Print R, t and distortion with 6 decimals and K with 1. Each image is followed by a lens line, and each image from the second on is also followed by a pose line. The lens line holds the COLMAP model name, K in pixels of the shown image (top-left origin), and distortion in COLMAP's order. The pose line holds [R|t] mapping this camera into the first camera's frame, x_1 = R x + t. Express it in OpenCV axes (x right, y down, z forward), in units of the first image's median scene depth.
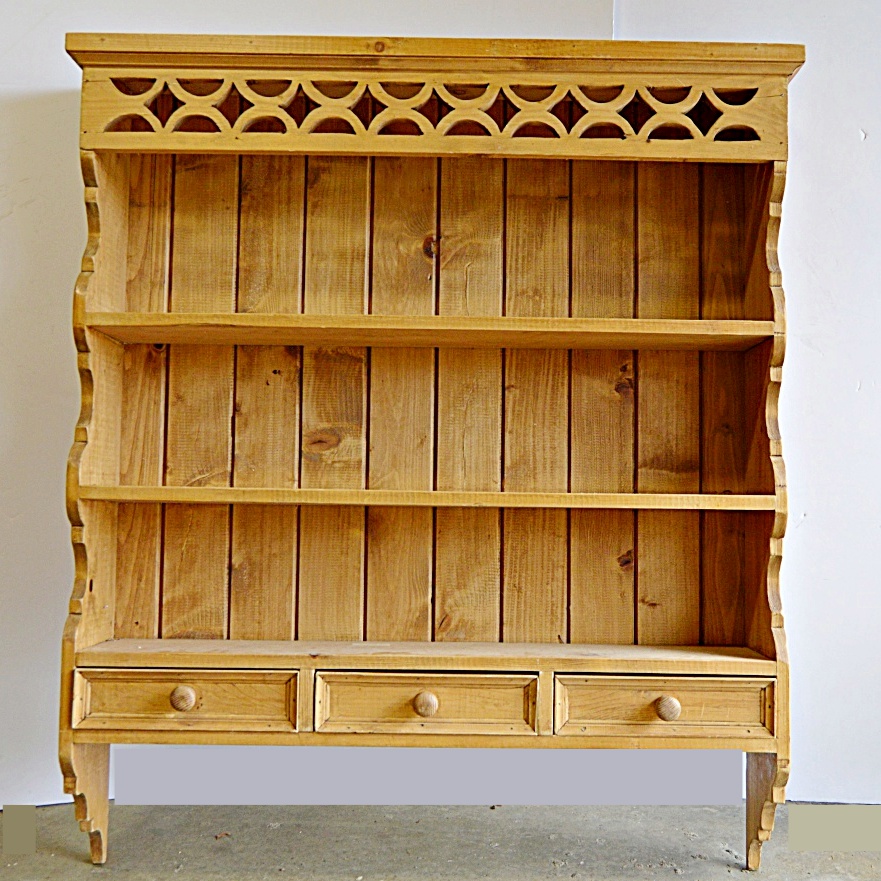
lens RADIAL K [[1163.0, 0, 463.5], [0, 1163.0, 433.3], [0, 0, 1]] dist [-0.019232, 0.000000]
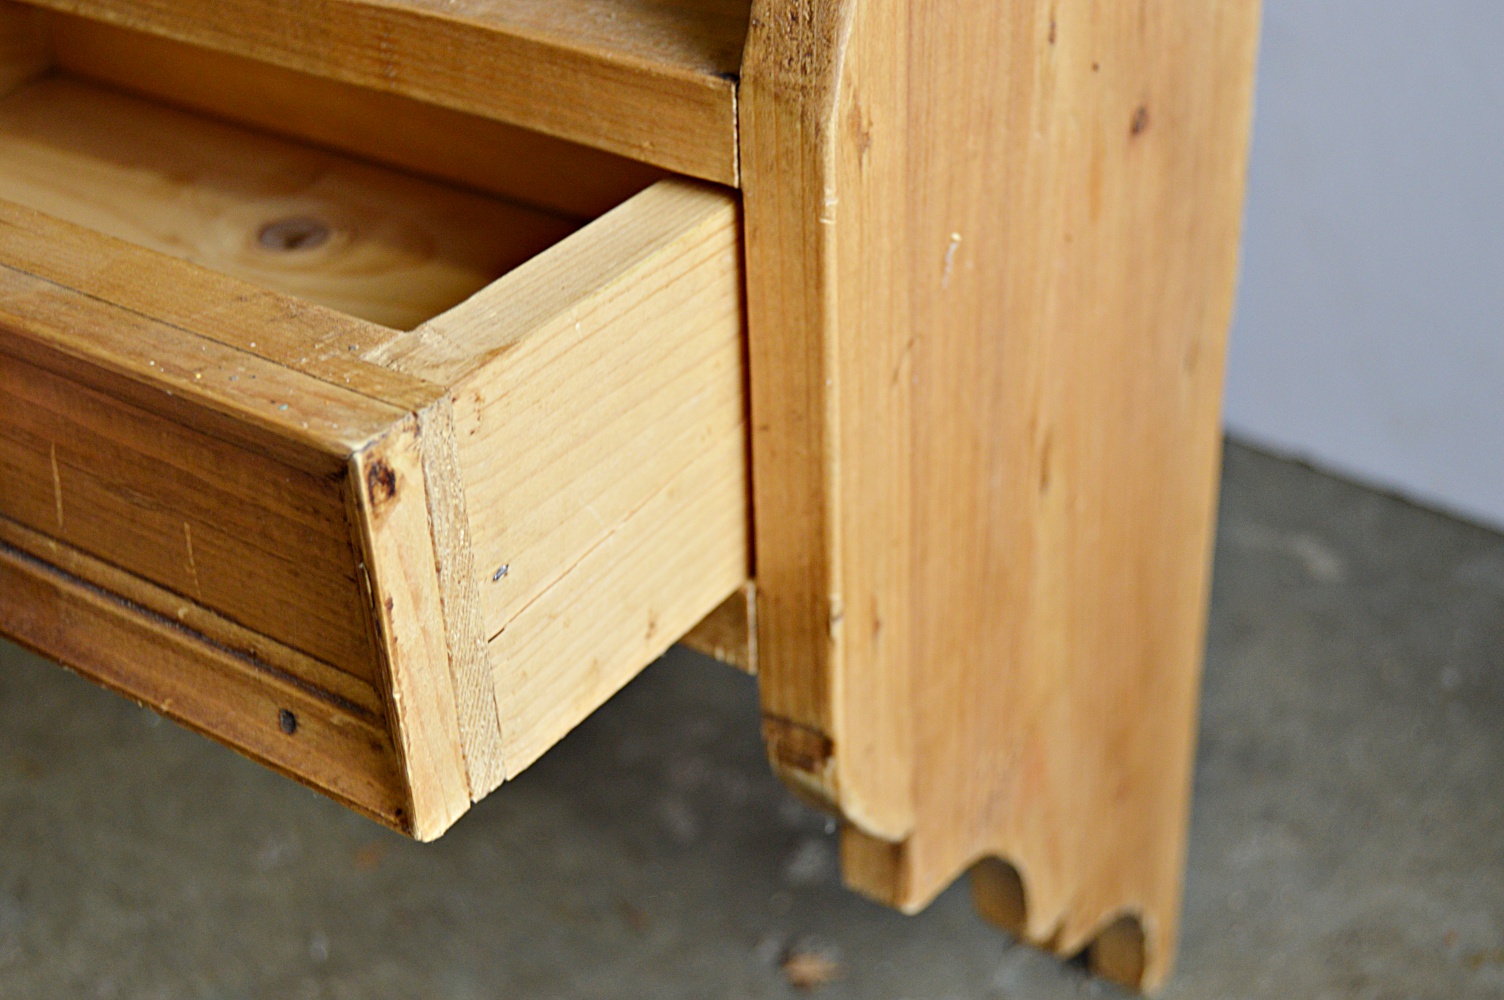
lens RADIAL K [[2315.4, 0, 748.9], [0, 2315.4, 527.1], [0, 0, 1]] dist [-0.022195, 0.000000]
pose [[0.820587, 0.272342, -0.502460, 0.396971], [0.069072, 0.825460, 0.560218, 0.092791], [0.567332, -0.494414, 0.658551, 0.786398]]
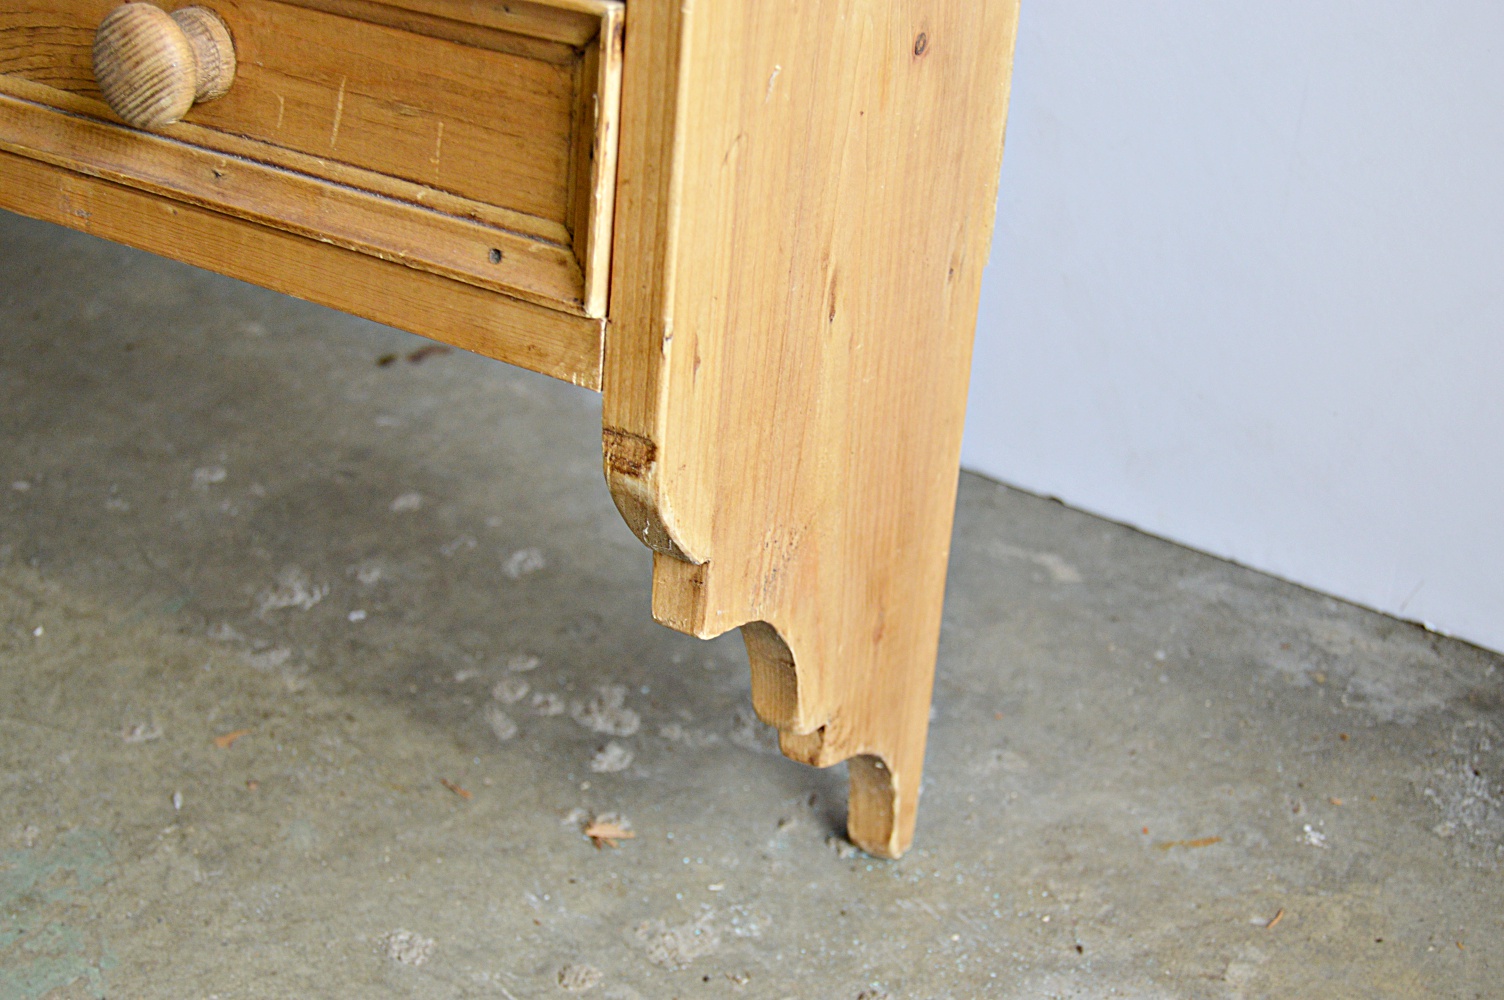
lens RADIAL K [[2315.4, 0, 757.5], [0, 2315.4, 497.0], [0, 0, 1]] dist [-0.022195, 0.000000]
pose [[0.841306, 0.253971, -0.477182, 0.460671], [-0.042357, 0.911015, 0.410191, 0.129154], [0.538897, -0.324884, 0.777200, 0.686976]]
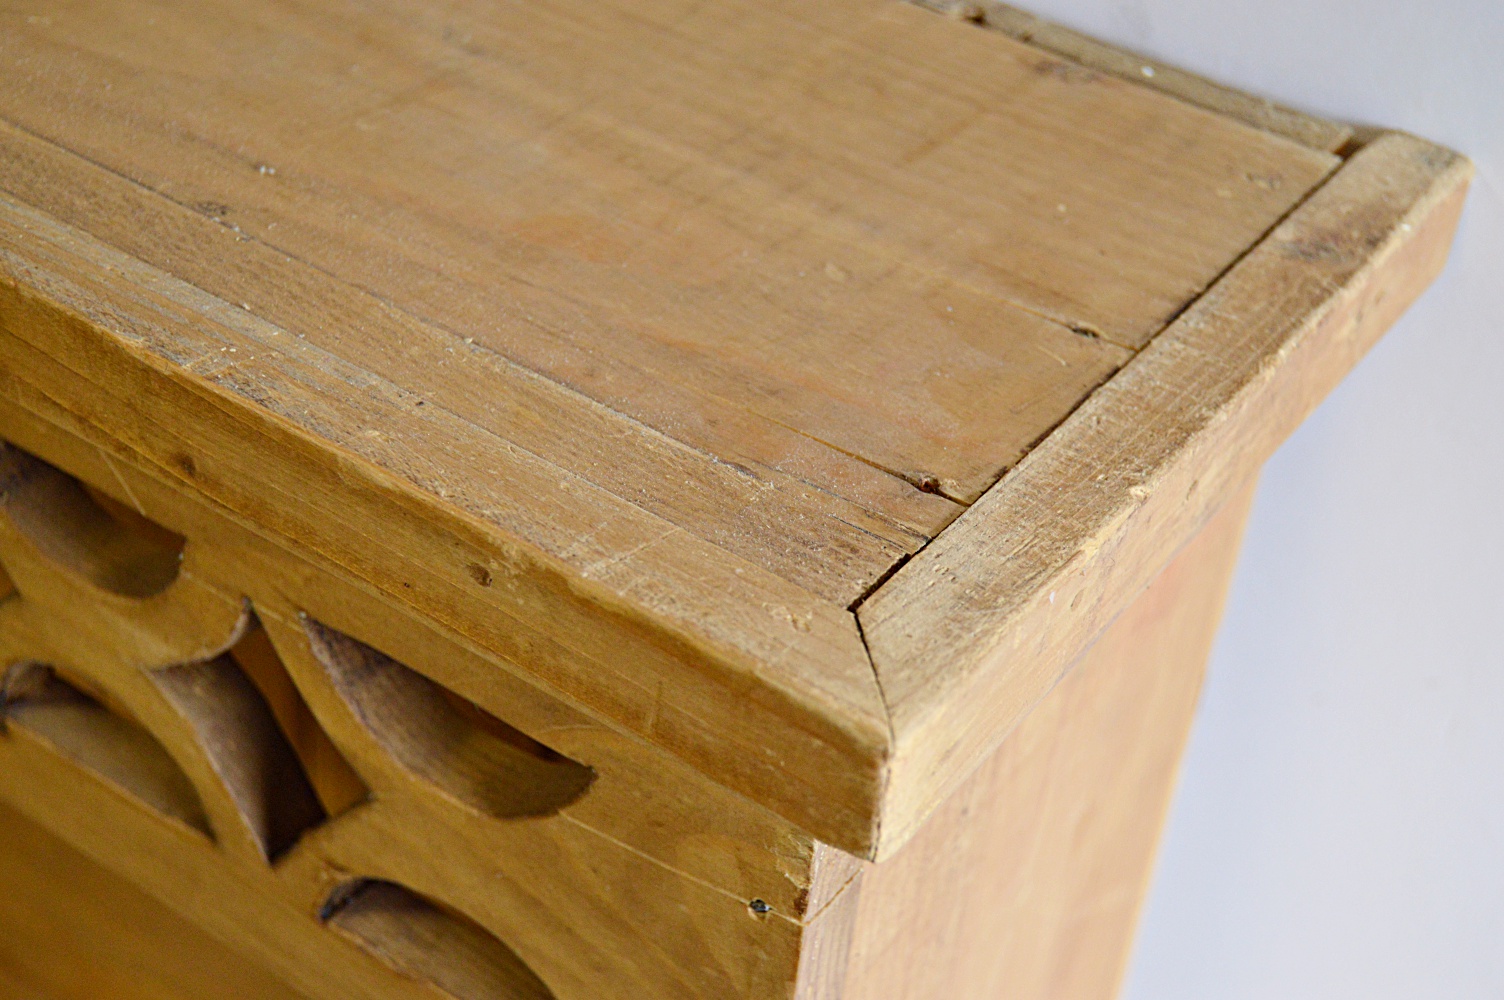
lens RADIAL K [[2315.4, 0, 754.3], [0, 2315.4, 505.5], [0, 0, 1]] dist [-0.022195, 0.000000]
pose [[0.824399, 0.378121, -0.421177, 0.354777], [-0.038115, 0.779516, 0.625222, -0.464185], [0.564724, -0.499379, 0.657045, 0.867784]]
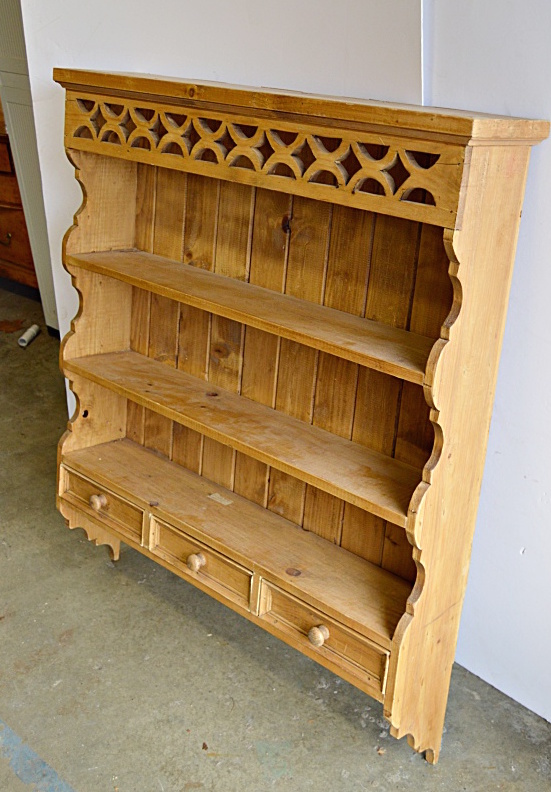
lens RADIAL K [[935.2, 0, 322.0], [0, 935.2, 325.4], [0, 0, 1]] dist [-0.019589, 0.000000]
pose [[0.744944, 0.226362, -0.627550, 0.731652], [-0.042336, 0.954819, 0.294156, -0.392267], [0.665783, -0.192562, 0.720870, 0.299032]]
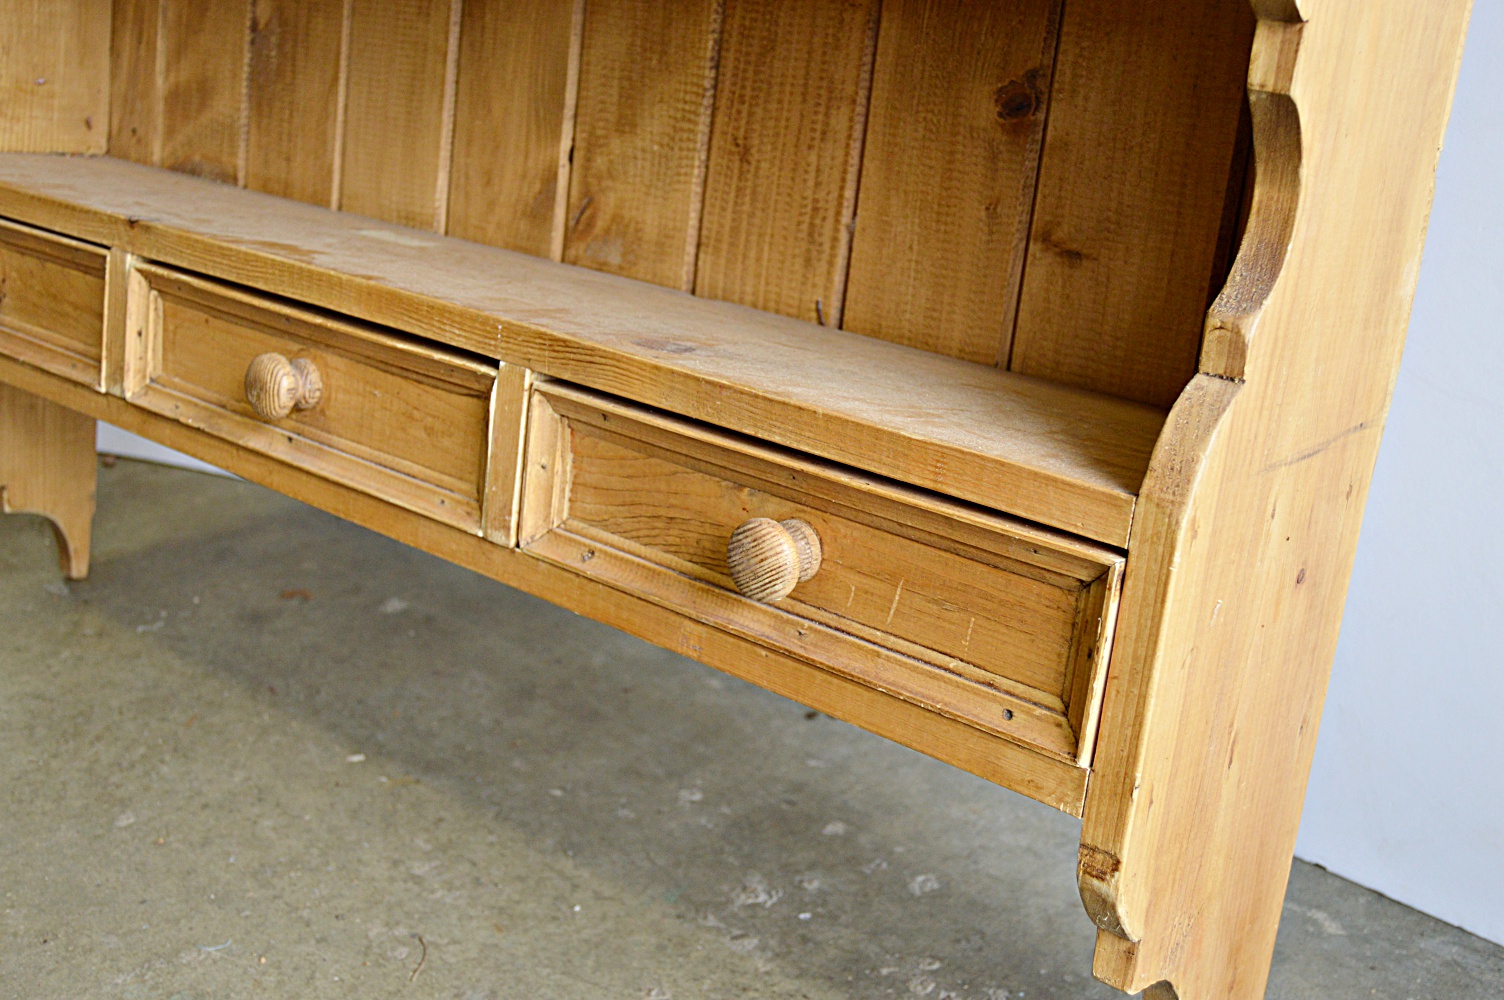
lens RADIAL K [[1771.4, 0, 761.8], [0, 1771.4, 496.6], [0, 0, 1]] dist [-0.019651, 0.000000]
pose [[0.769052, 0.233439, -0.595034, 0.425384], [-0.070086, 0.956108, 0.284510, 0.087792], [0.635333, -0.177099, 0.751657, 0.631655]]
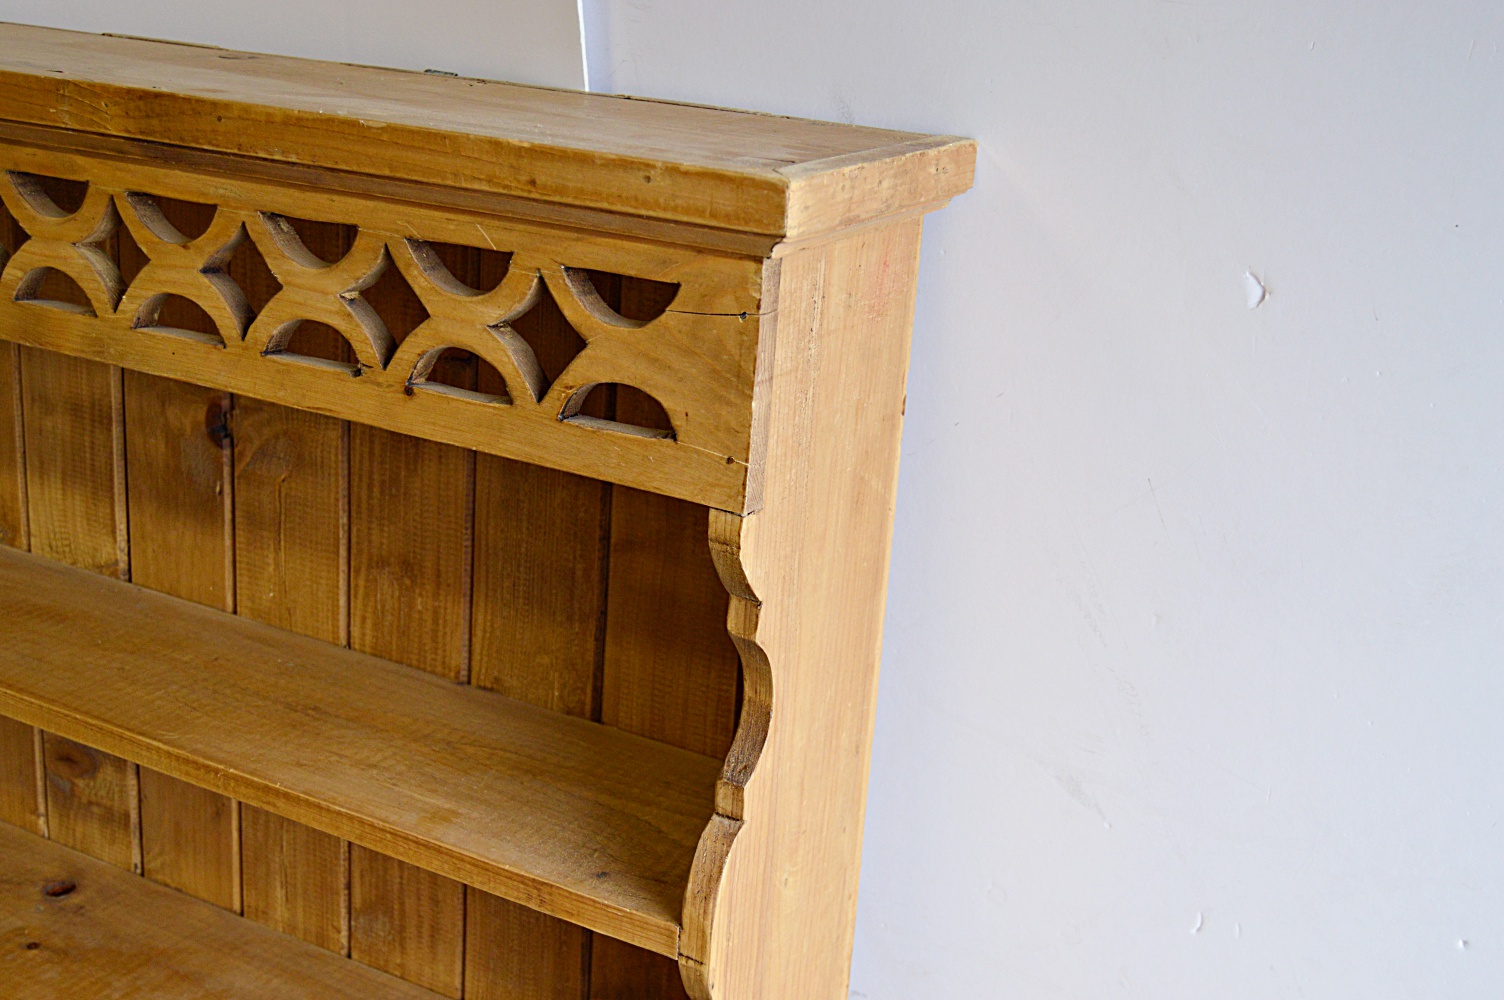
lens RADIAL K [[1771.4, 0, 759.0], [0, 1771.4, 487.3], [0, 0, 1]] dist [-0.019651, 0.000000]
pose [[0.884122, 0.184430, -0.429319, 0.497953], [-0.028324, 0.938271, 0.344739, -0.416043], [0.466397, -0.292631, 0.834770, 0.575489]]
